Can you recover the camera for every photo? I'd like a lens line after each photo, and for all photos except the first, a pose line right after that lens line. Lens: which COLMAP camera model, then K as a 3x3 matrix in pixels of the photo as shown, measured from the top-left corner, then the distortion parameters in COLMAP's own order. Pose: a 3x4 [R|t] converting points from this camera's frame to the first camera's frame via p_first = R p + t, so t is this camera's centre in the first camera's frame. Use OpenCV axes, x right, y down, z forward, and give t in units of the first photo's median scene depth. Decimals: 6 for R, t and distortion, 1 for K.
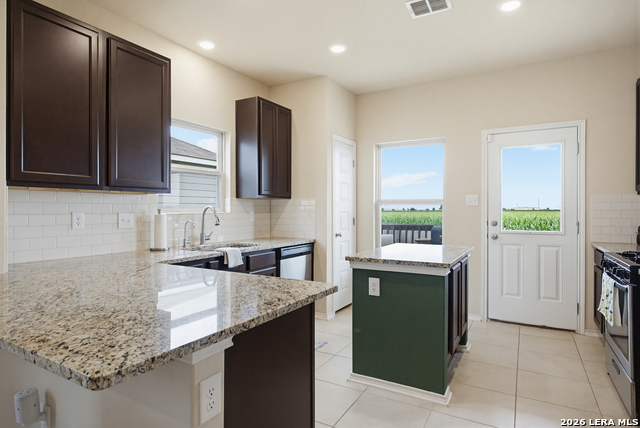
lens RADIAL K [[347.4, 0, 328.5], [0, 347.4, 211.1], [0, 0, 1]] dist [-0.007102, 0.000825]
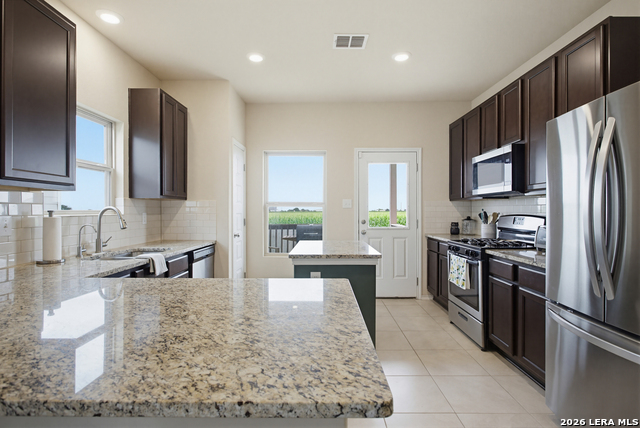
lens RADIAL K [[312.5, 0, 314.0], [0, 312.5, 211.1], [0, 0, 1]] dist [-0.008171, 0.003287]
pose [[0.880132, 0.000083, 0.474730, -0.235038], [0.001723, 0.999993, -0.003370, -0.000658], [-0.474727, 0.003784, 0.880125, 0.075083]]
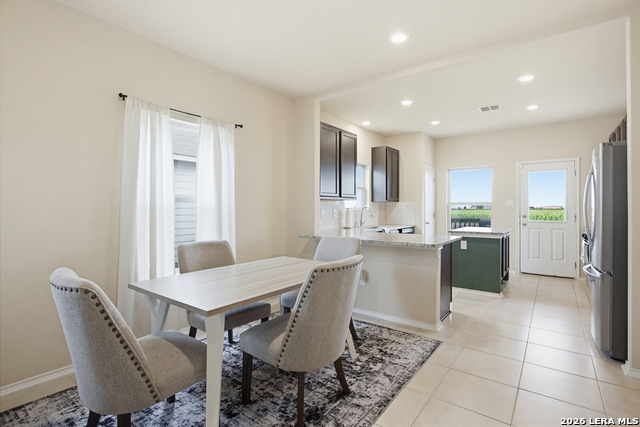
lens RADIAL K [[312.5, 0, 327.9], [0, 312.5, 207.0], [0, 0, 1]] dist [-0.008171, 0.003287]
pose [[0.993301, 0.000907, -0.115549, -0.312958], [-0.001704, 0.999975, -0.006798, 0.001293], [0.115540, 0.006949, 0.993278, -0.654589]]
